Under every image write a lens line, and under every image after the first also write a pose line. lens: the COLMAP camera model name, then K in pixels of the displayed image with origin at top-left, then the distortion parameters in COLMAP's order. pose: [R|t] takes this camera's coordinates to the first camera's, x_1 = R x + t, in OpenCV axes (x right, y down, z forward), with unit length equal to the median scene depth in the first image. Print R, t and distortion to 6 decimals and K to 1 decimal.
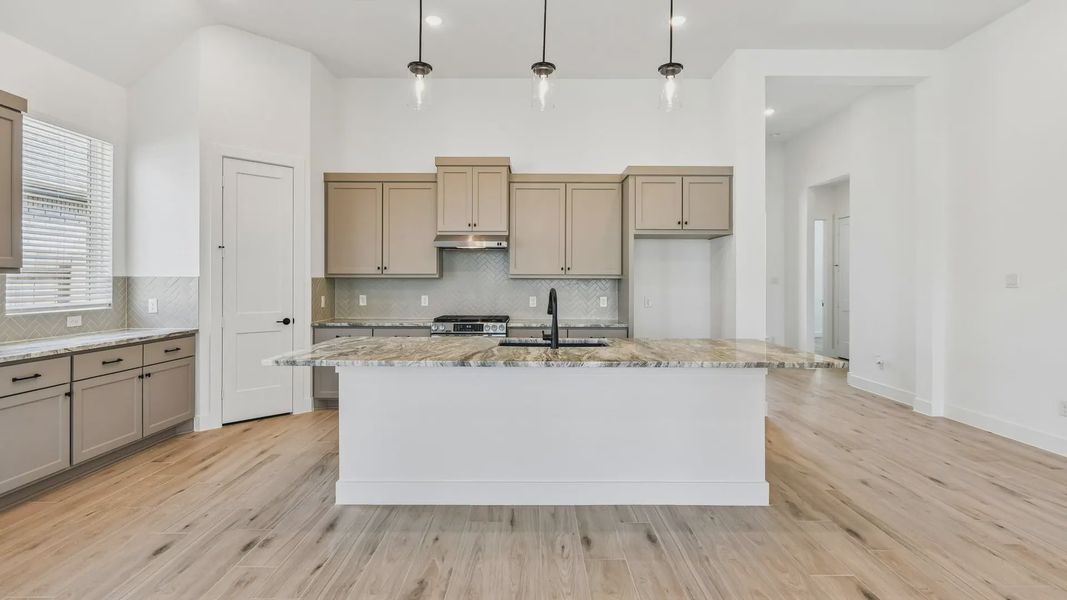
lens RADIAL K [[503.1, 0, 532.8], [0, 503.1, 279.6], [0, 0, 1]] dist [-0.003009, -0.001613]
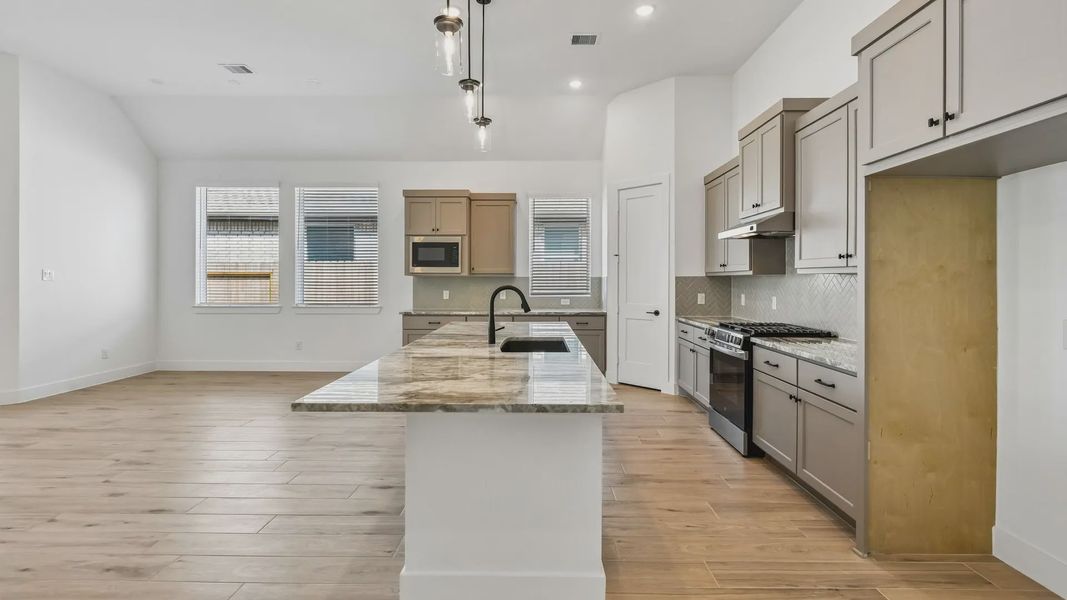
lens RADIAL K [[487.0, 0, 536.7], [0, 487.0, 284.0], [0, 0, 1]] dist [0.001244, -0.000431]
pose [[-0.004805, 0.005660, -0.999972, 0.674064], [0.002893, 0.999980, 0.005646, 0.006113], [0.999984, -0.002865, -0.004822, 0.713960]]
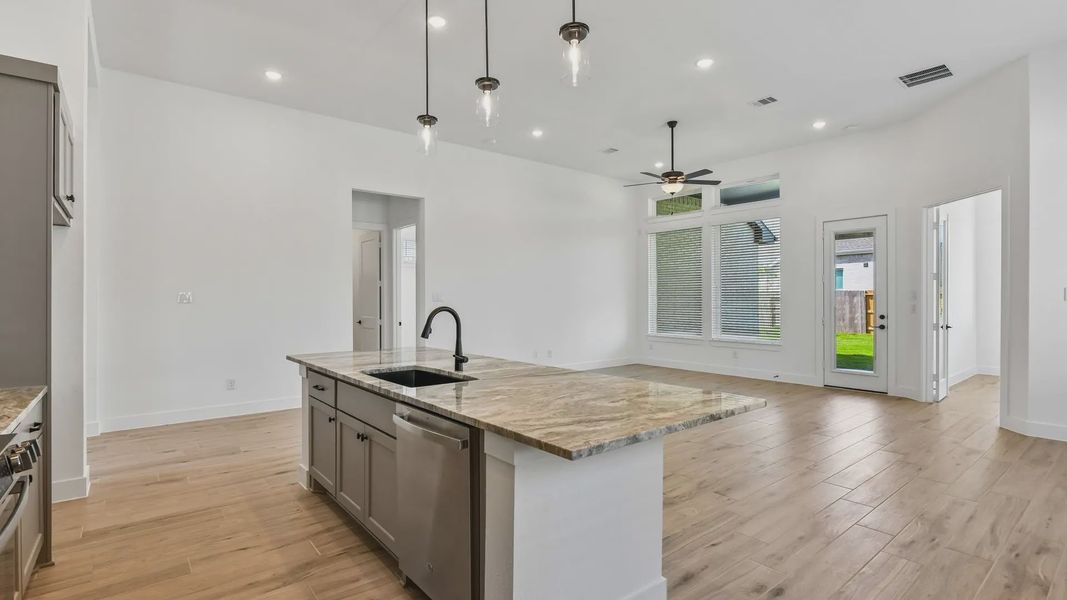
lens RADIAL K [[506.2, 0, 527.7], [0, 506.2, 298.0], [0, 0, 1]] dist [0.000265, -0.000046]
pose [[-0.625805, -0.002225, 0.779976, -0.500490], [-0.004191, 0.999991, -0.000511, 0.001005], [-0.779968, -0.003588, -0.625809, 0.968871]]
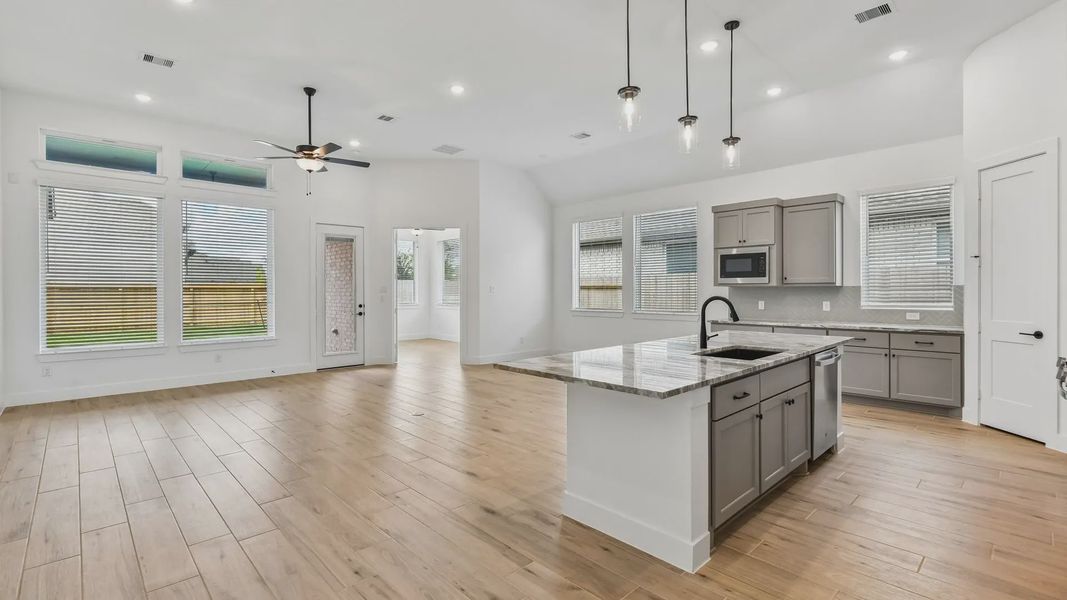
lens RADIAL K [[482.8, 0, 529.9], [0, 482.8, 292.7], [0, 0, 1]] dist [-0.003366, -0.000967]
pose [[-0.726082, 0.004740, -0.687592, 0.706121], [0.006459, 0.999979, 0.000073, 0.004801], [0.687578, -0.004388, -0.726097, 0.992696]]
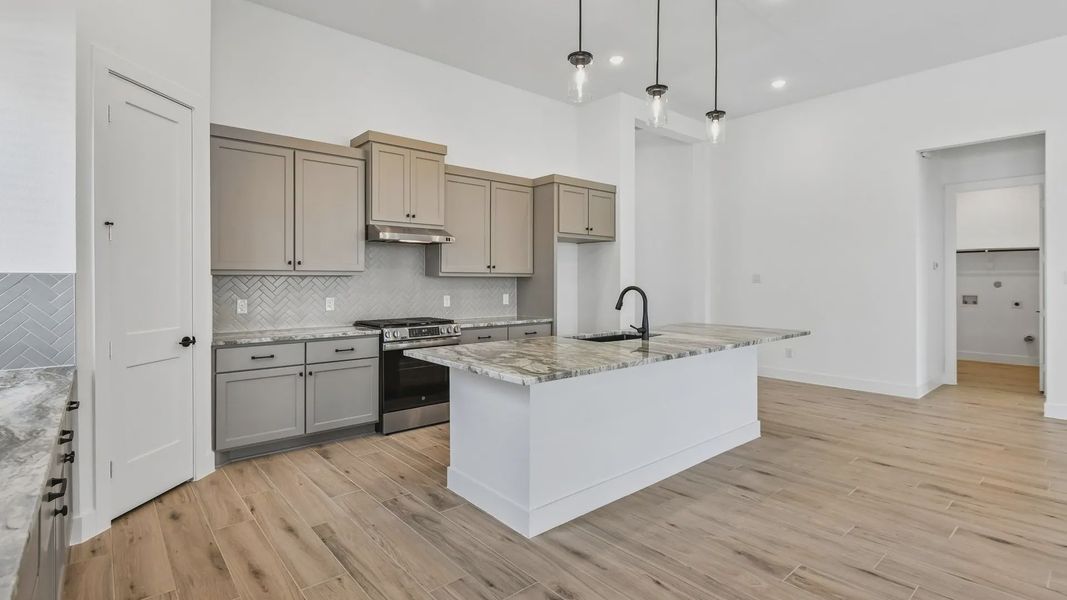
lens RADIAL K [[503.1, 0, 532.8], [0, 503.1, 279.6], [0, 0, 1]] dist [-0.003009, -0.001613]
pose [[0.758231, -0.002824, 0.651980, -0.571978], [-0.001686, 0.999979, 0.006291, -0.003099], [-0.651984, -0.005869, 0.758210, 0.204006]]
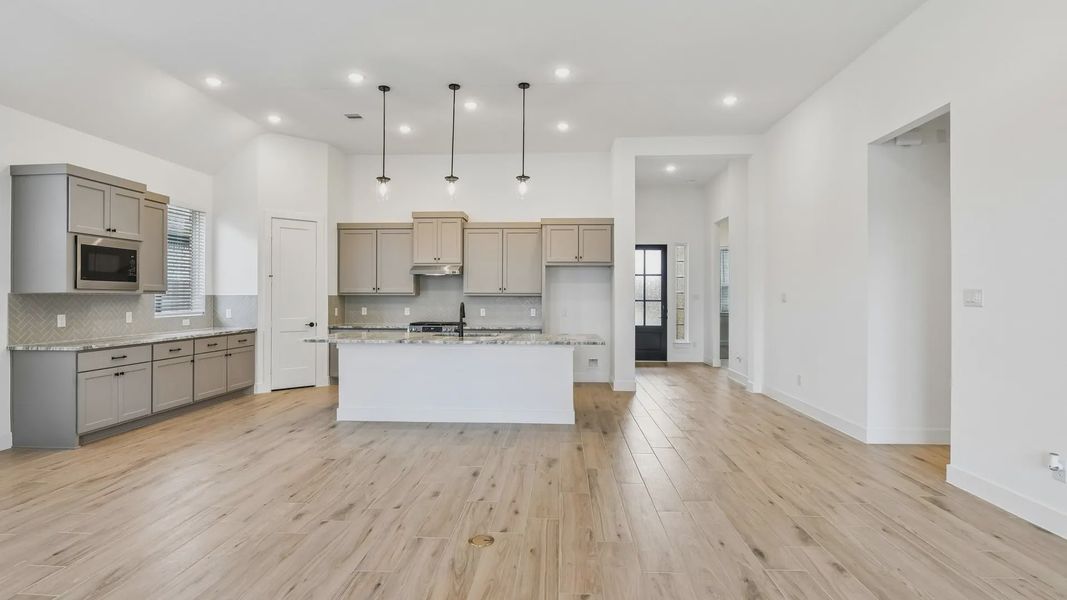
lens RADIAL K [[515.9, 0, 531.0], [0, 515.9, 293.4], [0, 0, 1]] dist [-0.001839, -0.000597]
pose [[0.998294, -0.000390, -0.058388, 0.253152], [0.000251, 0.999997, -0.002391, -0.006340], [0.058388, 0.002372, 0.998291, -0.498484]]
